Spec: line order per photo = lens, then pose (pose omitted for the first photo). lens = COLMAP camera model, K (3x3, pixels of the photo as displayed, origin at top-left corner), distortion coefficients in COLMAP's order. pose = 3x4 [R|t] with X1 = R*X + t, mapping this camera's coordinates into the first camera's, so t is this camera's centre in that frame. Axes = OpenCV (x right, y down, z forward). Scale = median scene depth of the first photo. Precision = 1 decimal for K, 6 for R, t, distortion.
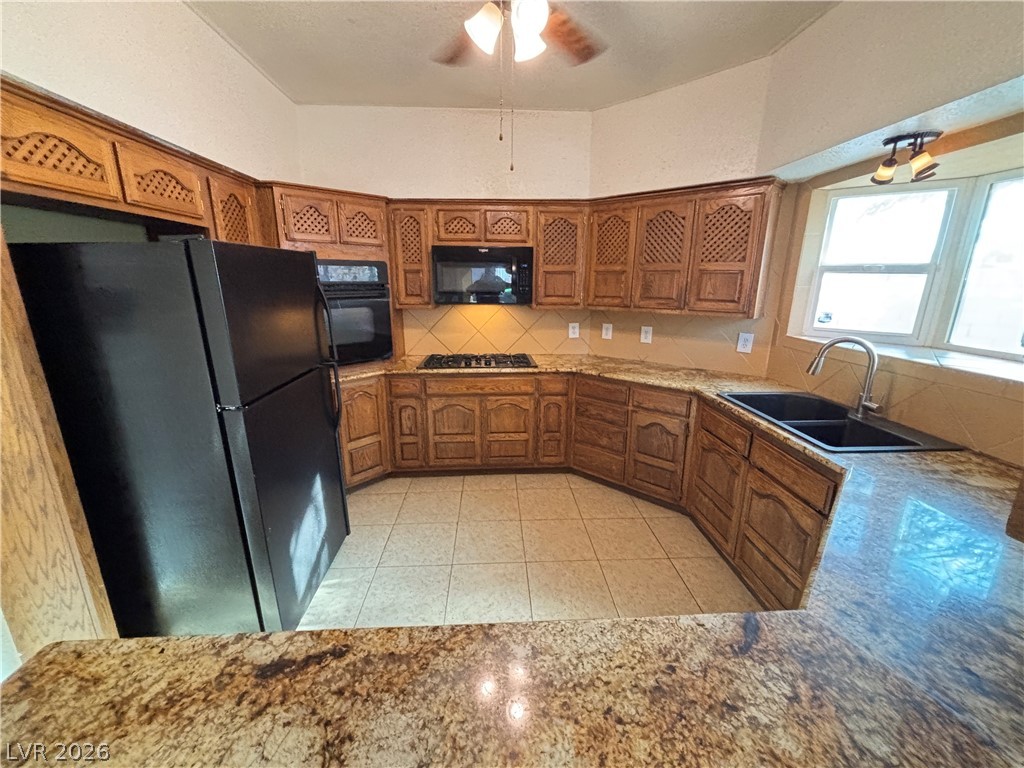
lens RADIAL K [[411.3, 0, 509.9], [0, 411.3, 384.9], [0, 0, 1]] dist [0.000800, -0.000124]
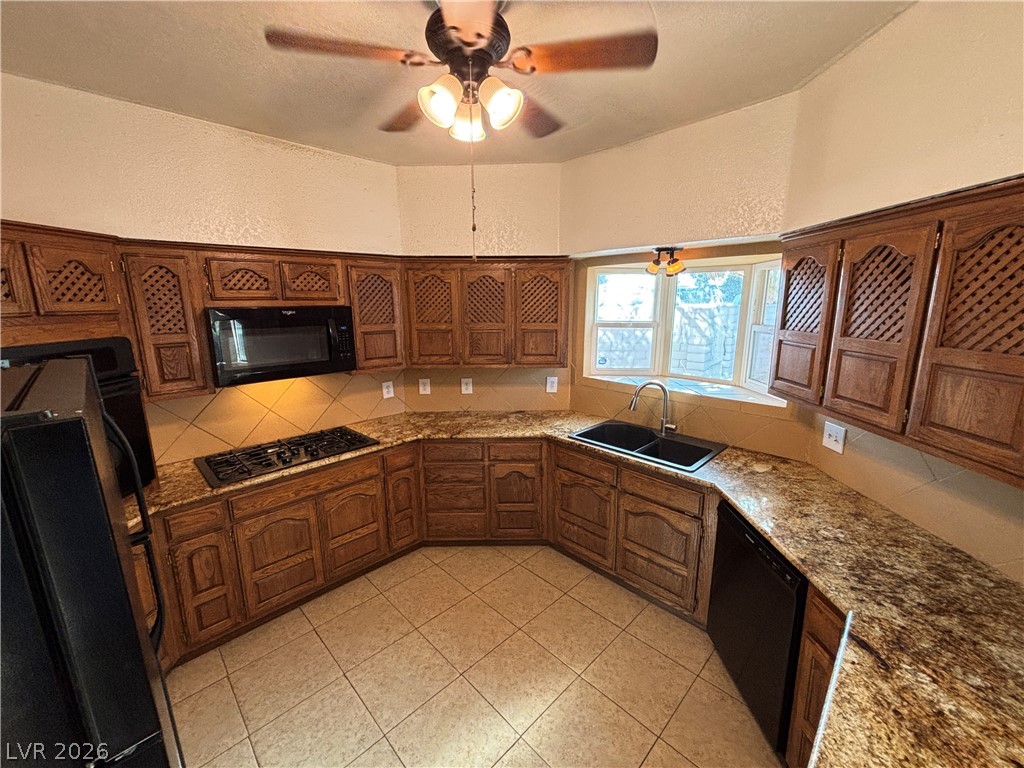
lens RADIAL K [[411.3, 0, 509.9], [0, 411.3, 384.9], [0, 0, 1]] dist [0.000800, -0.000124]
pose [[0.745715, -0.143438, 0.650642, -0.296214], [0.176770, 0.984147, 0.014361, -0.138538], [-0.642388, 0.104305, 0.759249, 0.164742]]
